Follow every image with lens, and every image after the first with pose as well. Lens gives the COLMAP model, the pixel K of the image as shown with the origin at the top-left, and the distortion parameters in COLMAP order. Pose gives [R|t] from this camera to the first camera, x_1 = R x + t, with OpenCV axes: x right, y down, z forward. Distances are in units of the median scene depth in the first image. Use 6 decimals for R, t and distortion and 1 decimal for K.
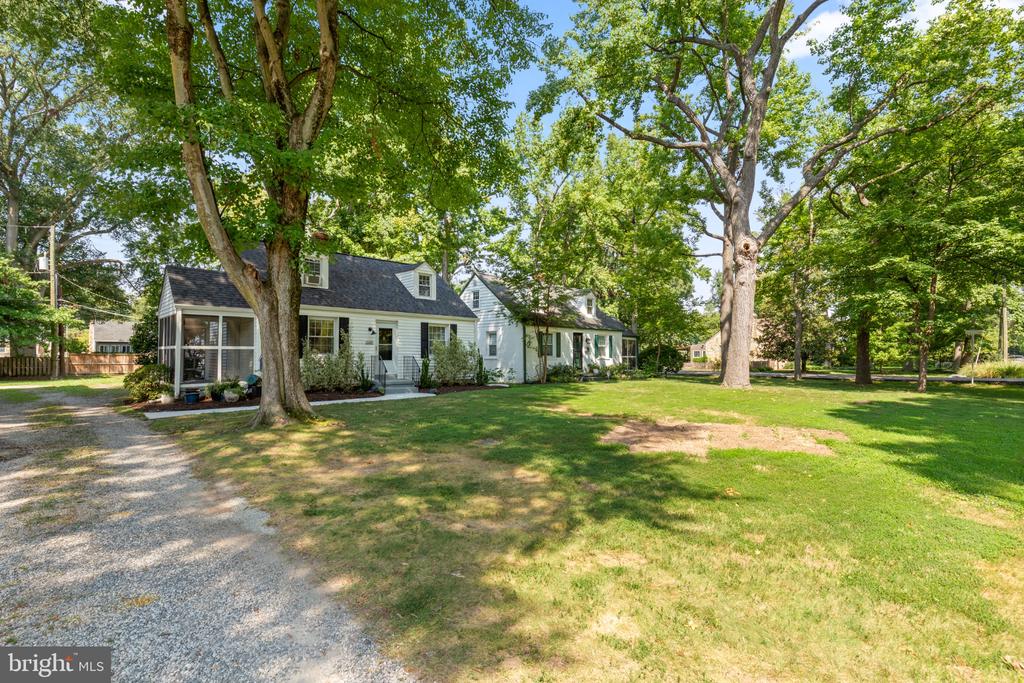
lens RADIAL K [[462.4, 0, 516.3], [0, 462.4, 342.9], [0, 0, 1]] dist [0.005398, 0.000138]
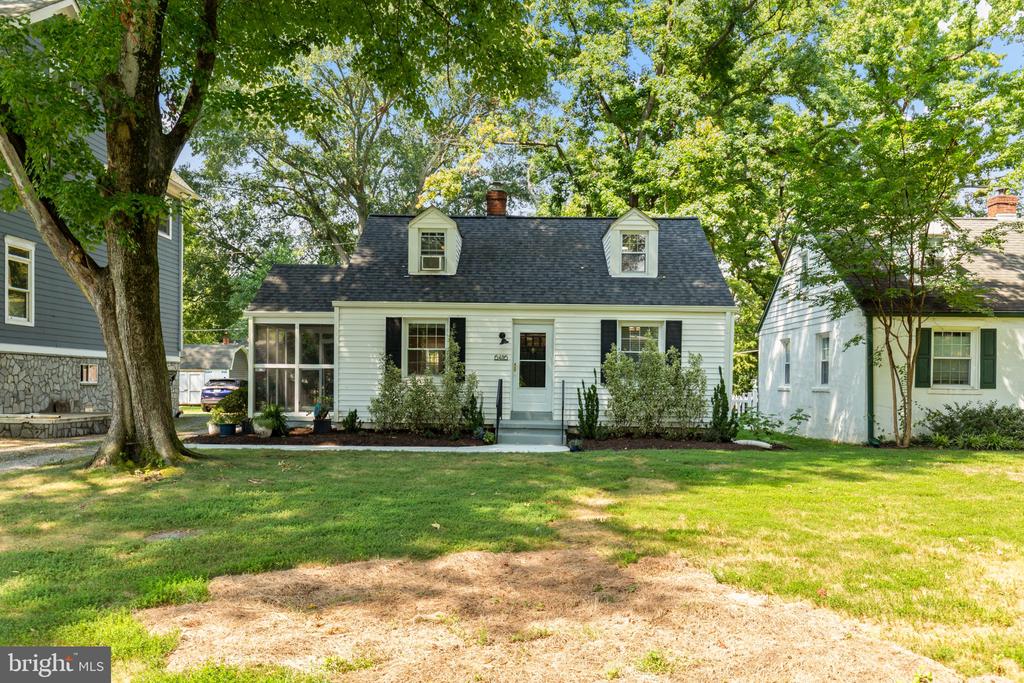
lens RADIAL K [[746.3, 0, 523.3], [0, 746.3, 383.1], [0, 0, 1]] dist [-0.004594, 0.001617]
pose [[0.709173, 0.006930, -0.705000, 0.386135], [0.007334, 0.999825, 0.017205, 0.015842], [0.704996, -0.017372, 0.708998, 0.322128]]
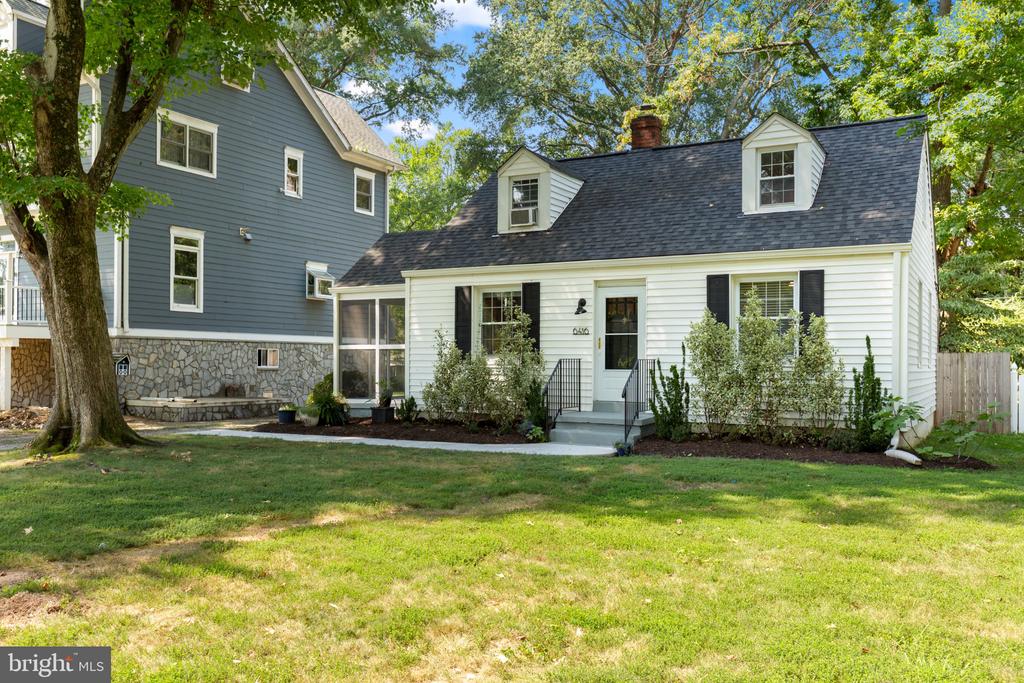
lens RADIAL K [[893.0, 0, 510.8], [0, 893.0, 340.5], [0, 0, 1]] dist [0.003576, 0.001938]
pose [[0.275395, -0.025315, -0.960998, 0.525220], [0.020976, 0.999573, -0.020320, 0.025417], [0.961102, -0.014562, 0.275808, 0.670971]]
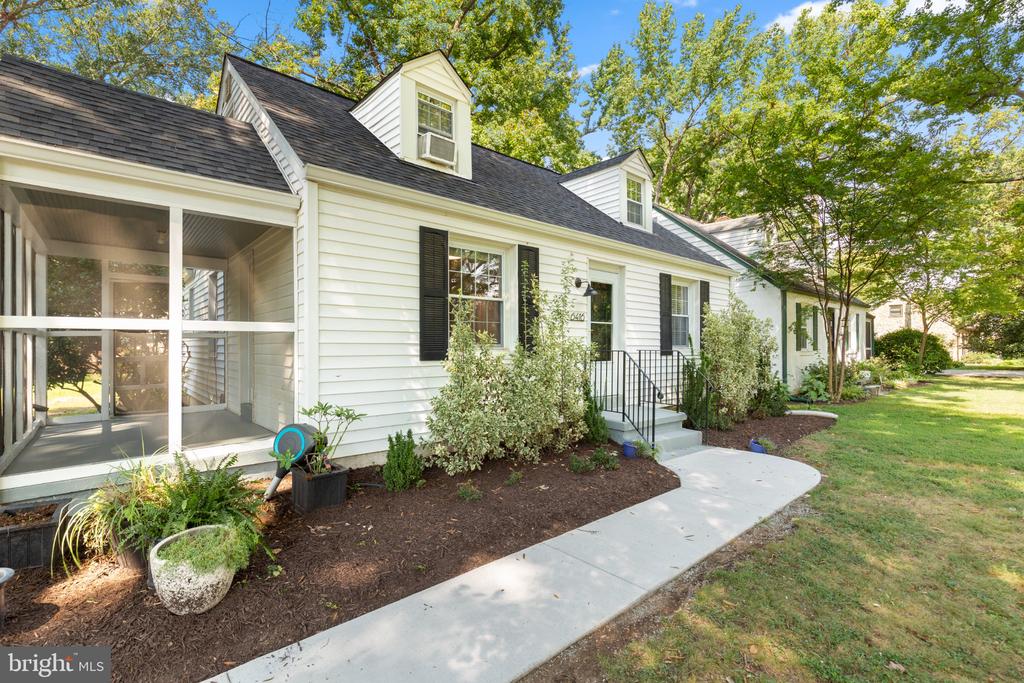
lens RADIAL K [[462.4, 0, 508.1], [0, 462.4, 346.1], [0, 0, 1]] dist [0.005398, 0.000138]
pose [[0.997650, -0.002456, -0.068479, -0.343149], [0.004115, 0.999701, 0.024097, 0.014161], [0.068400, -0.024323, 0.997361, 0.596780]]
